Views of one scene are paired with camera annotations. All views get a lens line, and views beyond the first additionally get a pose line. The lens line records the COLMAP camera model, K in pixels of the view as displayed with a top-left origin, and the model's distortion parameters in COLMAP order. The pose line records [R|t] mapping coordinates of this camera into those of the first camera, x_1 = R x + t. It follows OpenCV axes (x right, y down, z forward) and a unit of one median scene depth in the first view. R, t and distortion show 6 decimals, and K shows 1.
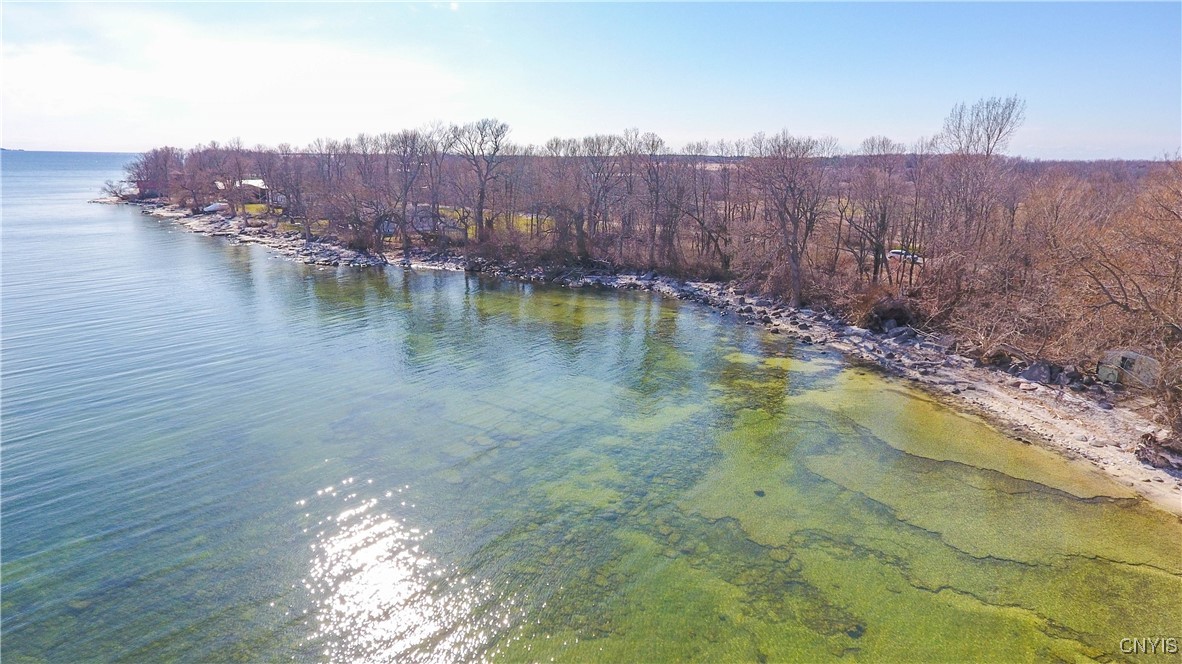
lens RADIAL K [[687.8, 0, 587.8], [0, 687.8, 329.7], [0, 0, 1]] dist [0.000097, 0.002987]
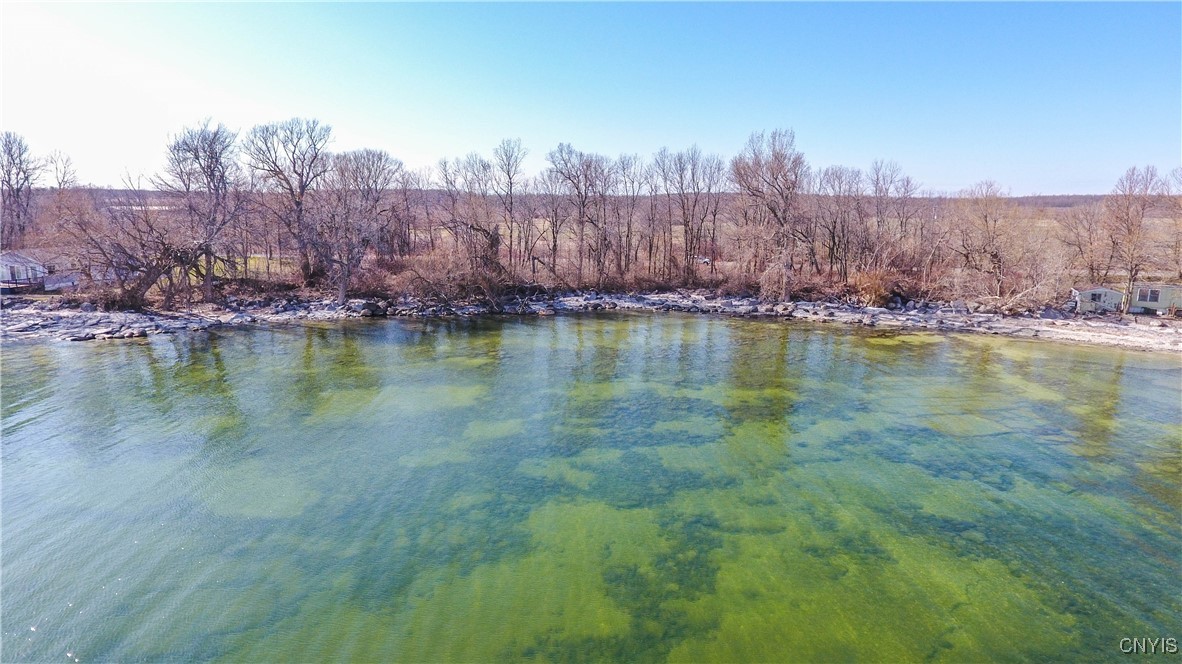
lens RADIAL K [[689.1, 0, 586.2], [0, 689.1, 324.8], [0, 0, 1]] dist [0.000993, 0.002458]
pose [[0.728958, -0.131669, 0.671777, -0.869721], [0.169534, 0.985481, 0.009191, -0.077056], [-0.663234, 0.107189, 0.740697, 0.502100]]
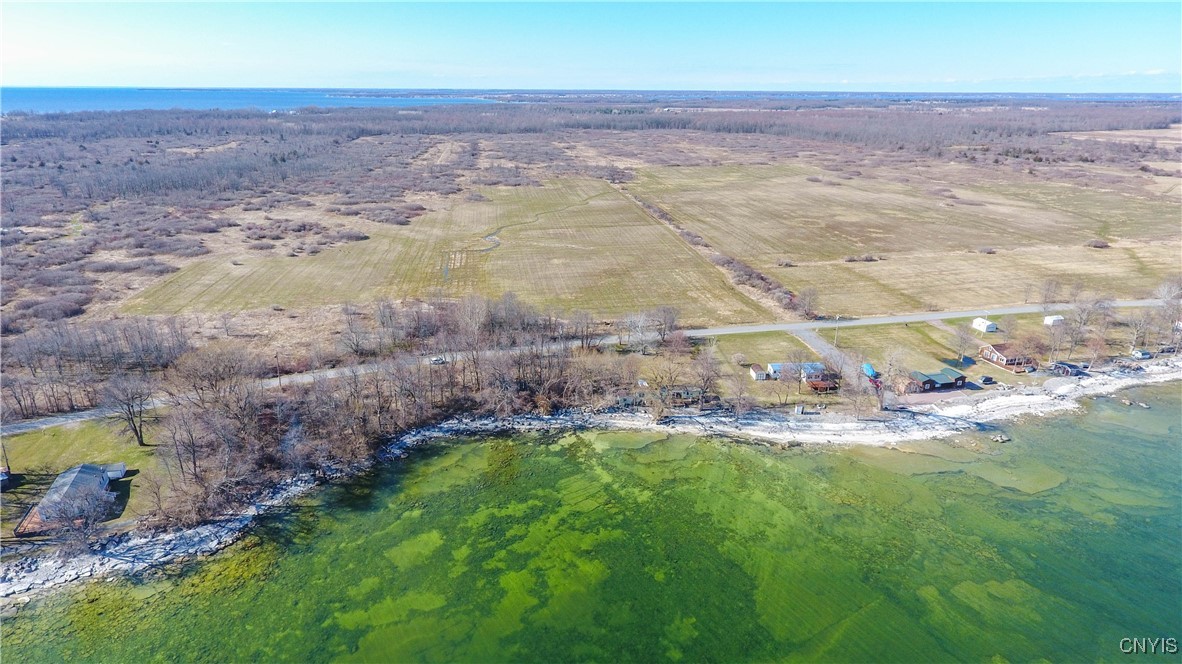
lens RADIAL K [[679.3, 0, 588.0], [0, 679.3, 333.3], [0, 0, 1]] dist [0.001317, 0.001954]
pose [[0.274588, -0.341248, 0.898972, -2.087244], [0.224267, 0.931853, 0.285228, -1.161208], [-0.935043, 0.123290, 0.332407, -0.100750]]
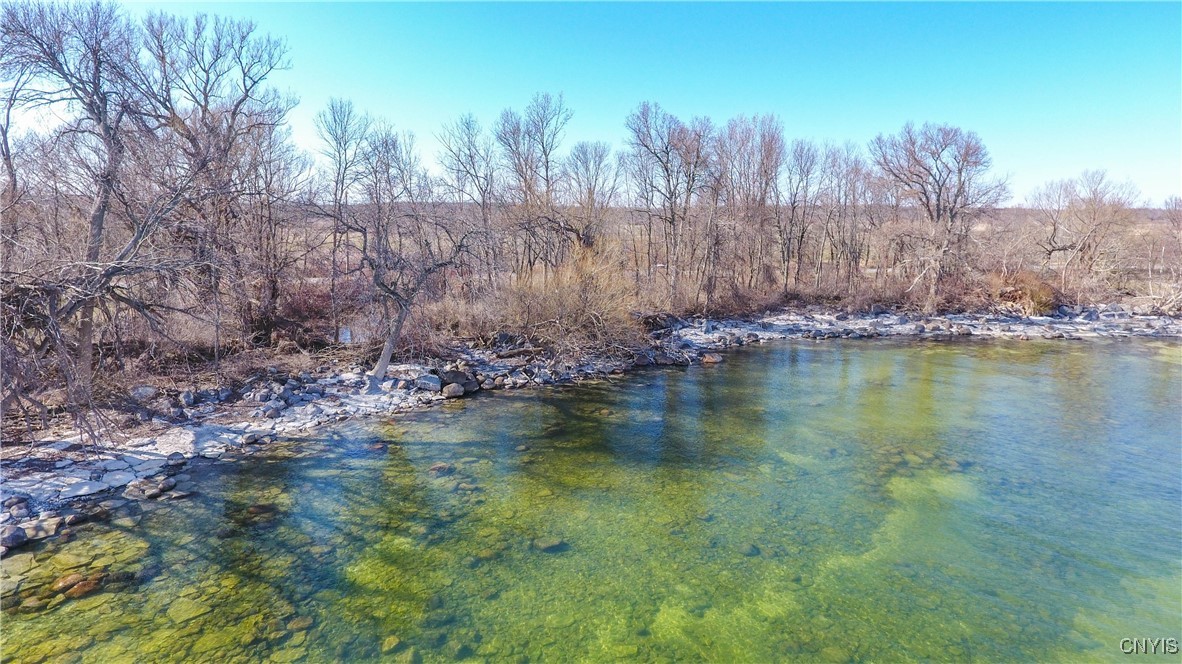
lens RADIAL K [[689.1, 0, 586.2], [0, 689.1, 324.8], [0, 0, 1]] dist [0.000993, 0.002458]
pose [[0.371496, -0.162182, 0.914159, -0.854493], [0.224321, 0.971132, 0.081131, -0.245205], [-0.900928, 0.174925, 0.397153, 1.335449]]
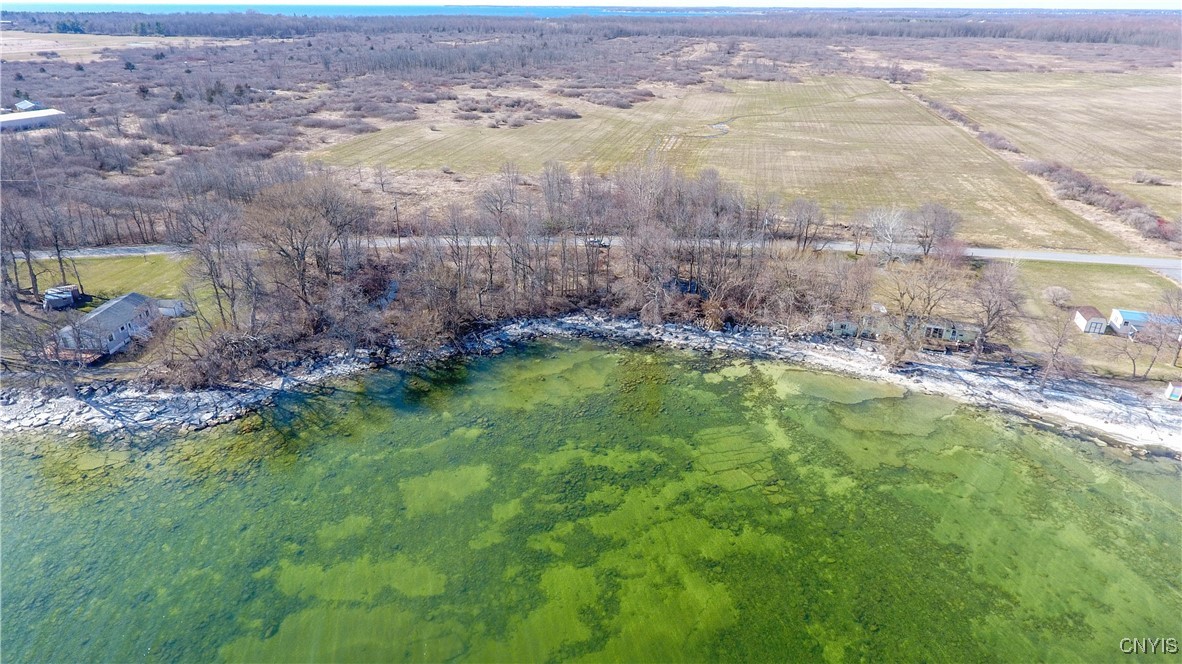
lens RADIAL K [[682.7, 0, 587.7], [0, 682.7, 331.4], [0, 0, 1]] dist [0.000607, 0.002447]
pose [[0.607149, -0.355462, 0.710646, -1.222394], [0.191928, 0.933481, 0.302947, -0.686682], [-0.771060, -0.047541, 0.634985, 0.122605]]
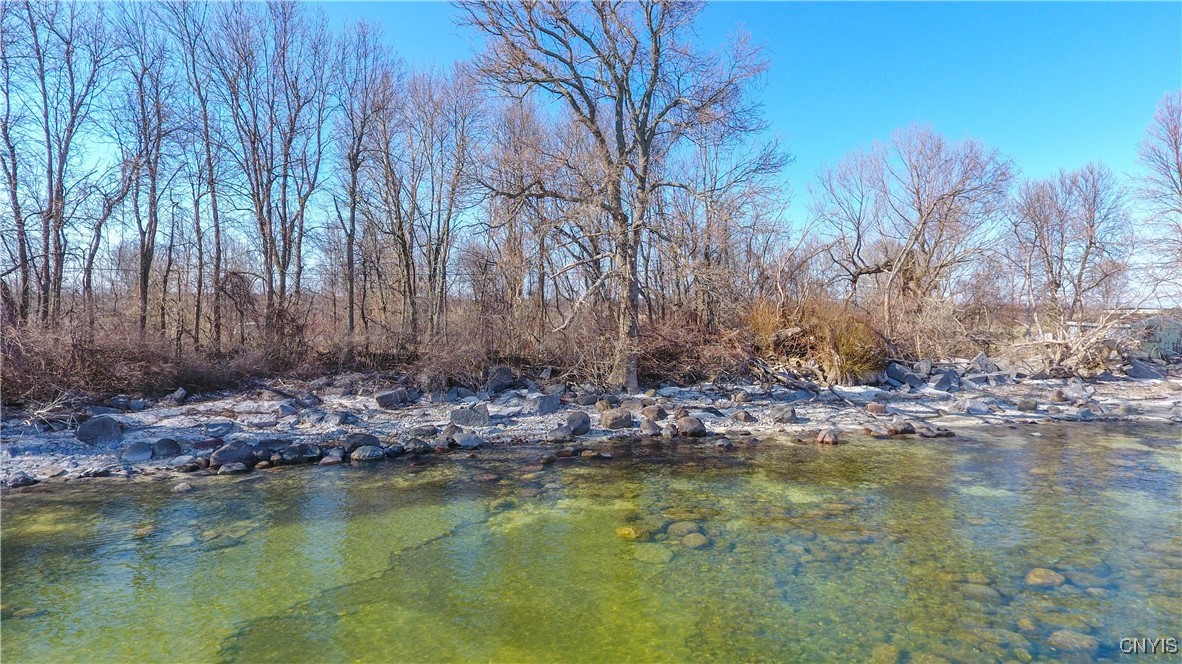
lens RADIAL K [[686.2, 0, 581.9], [0, 686.2, 327.1], [0, 0, 1]] dist [0.001594, 0.000917]
pose [[0.150541, -0.042891, 0.987673, -0.085502], [0.235198, 0.971927, 0.006359, -0.094925], [-0.960218, 0.231341, 0.156403, 1.218376]]
